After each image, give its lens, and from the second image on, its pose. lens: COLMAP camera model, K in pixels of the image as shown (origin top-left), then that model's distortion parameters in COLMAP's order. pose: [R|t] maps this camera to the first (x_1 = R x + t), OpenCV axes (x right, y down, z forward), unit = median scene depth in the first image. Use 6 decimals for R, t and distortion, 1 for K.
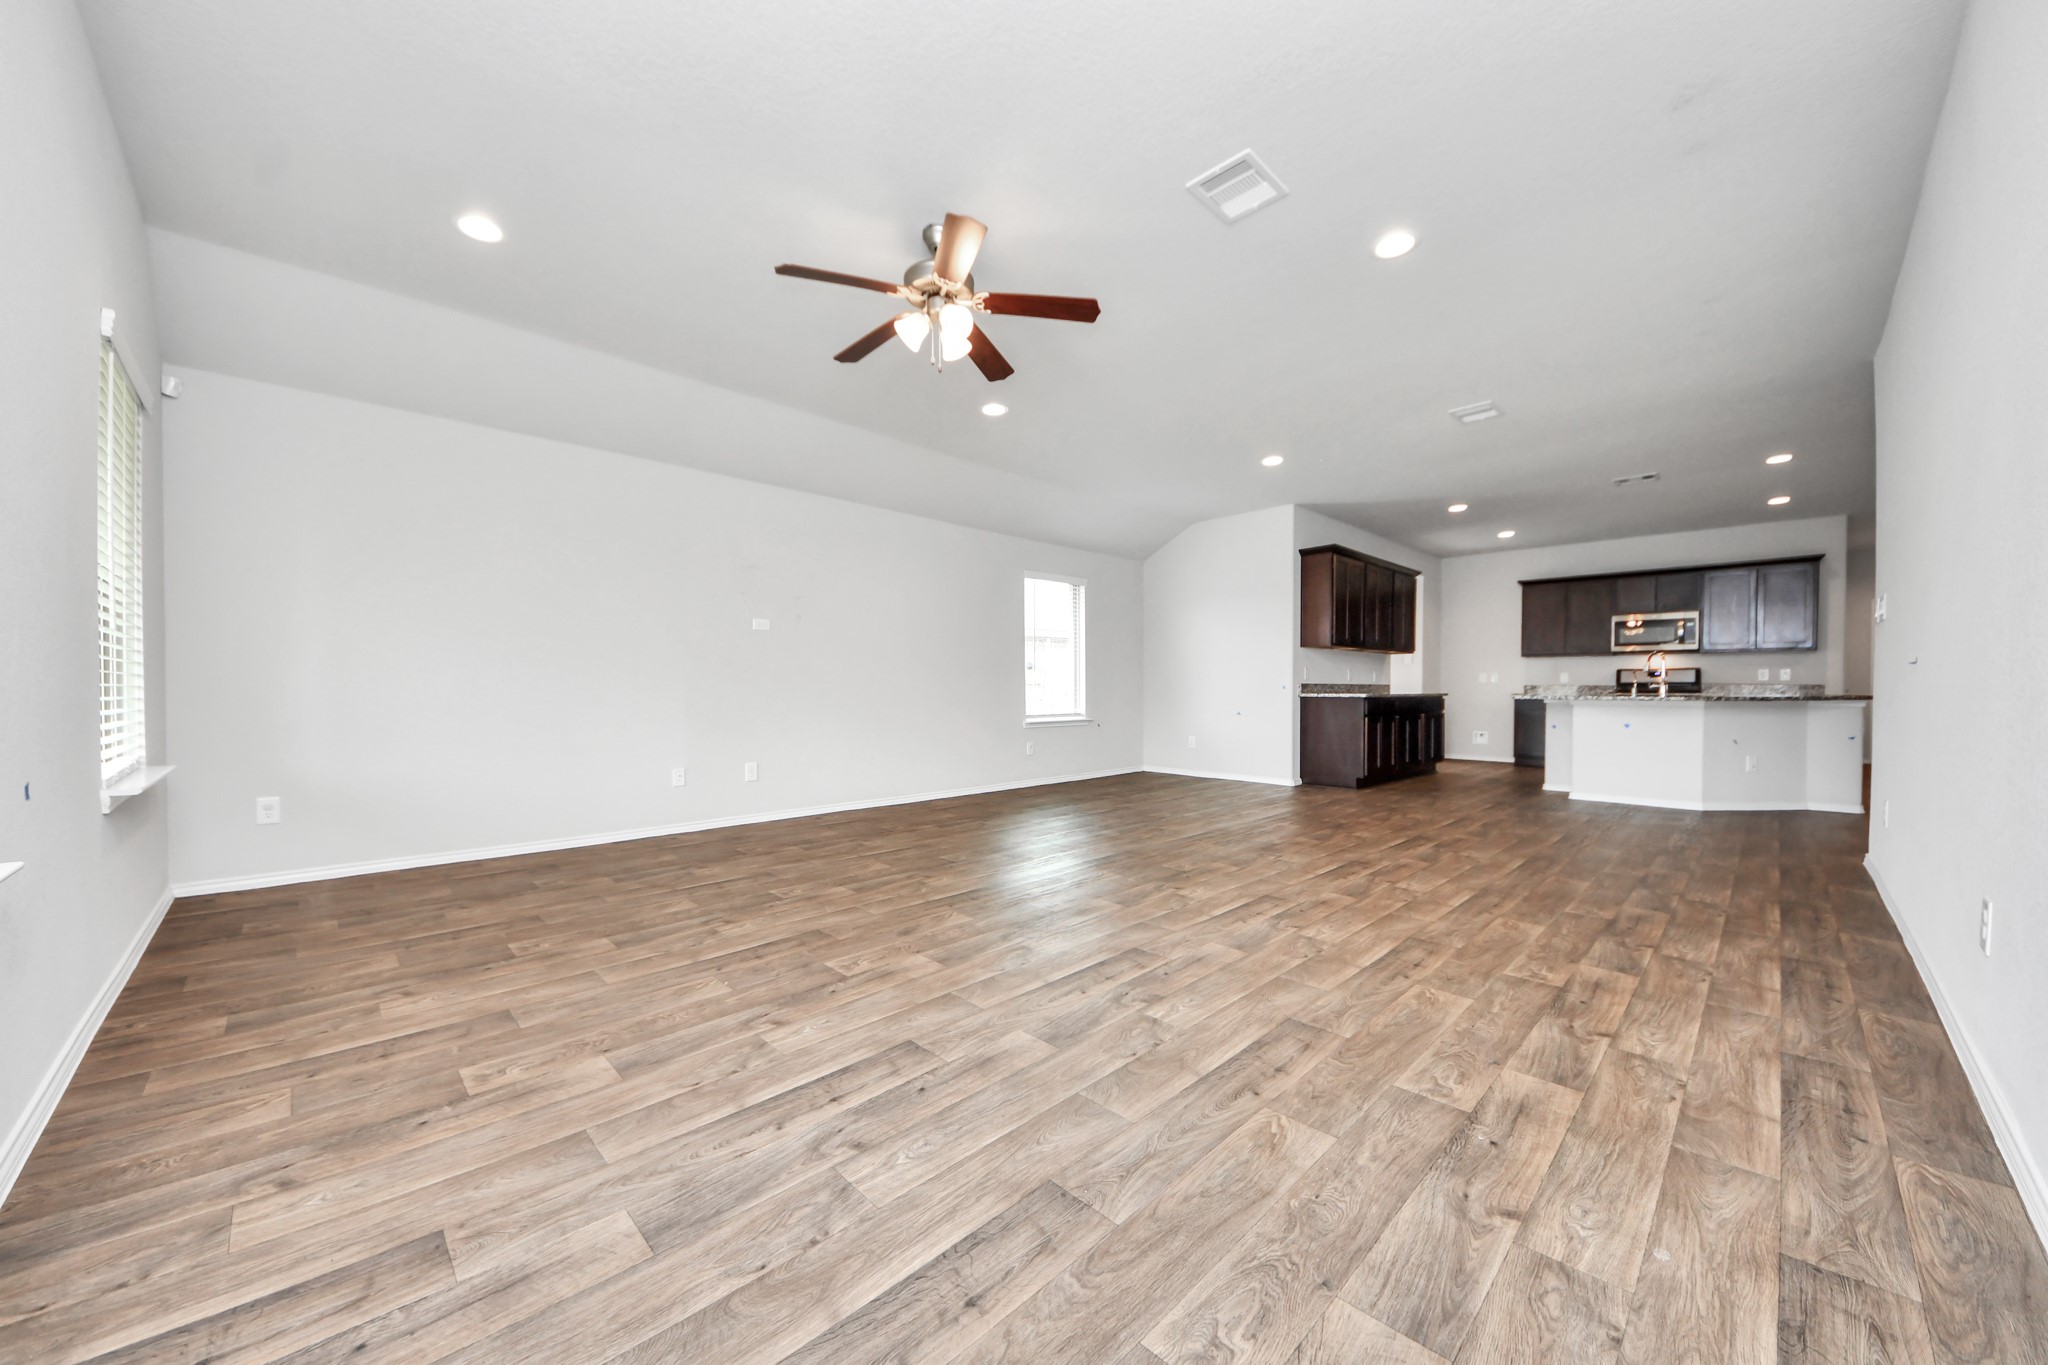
lens RADIAL K [[729.6, 0, 1023.4], [0, 729.6, 642.1], [0, 0, 1]] dist [-0.010797, -0.000307]
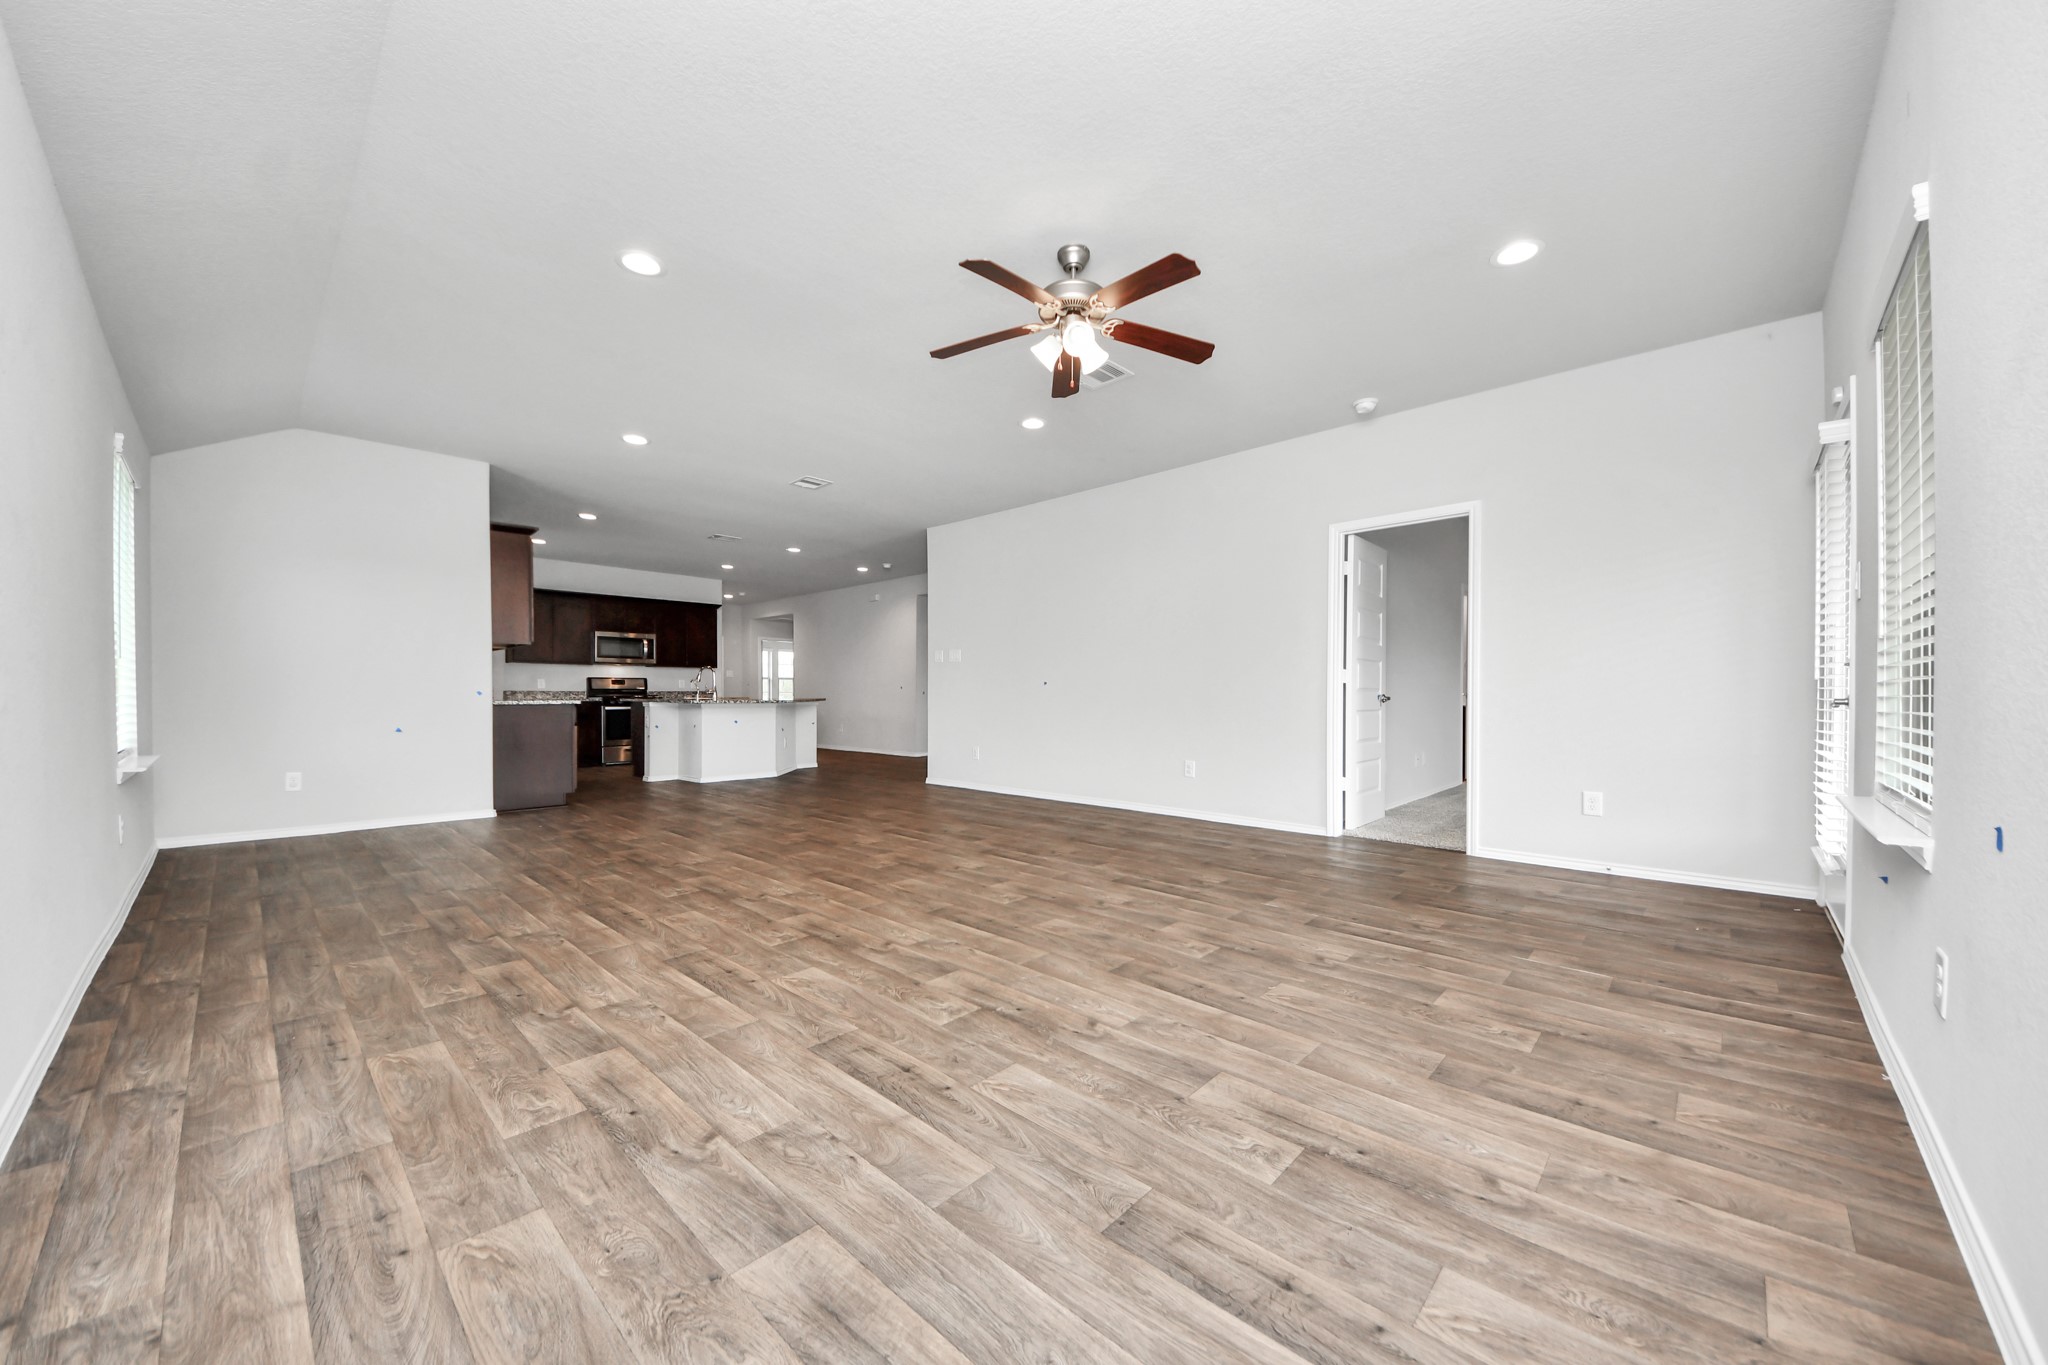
lens RADIAL K [[762.5, 0, 1011.8], [0, 762.5, 678.6], [0, 0, 1]] dist [-0.000496, -0.007409]
pose [[-0.026918, 0.013769, 0.999543, -0.615797], [-0.055112, 0.998364, -0.015237, 0.033617], [-0.998117, -0.055496, -0.026115, 0.595561]]
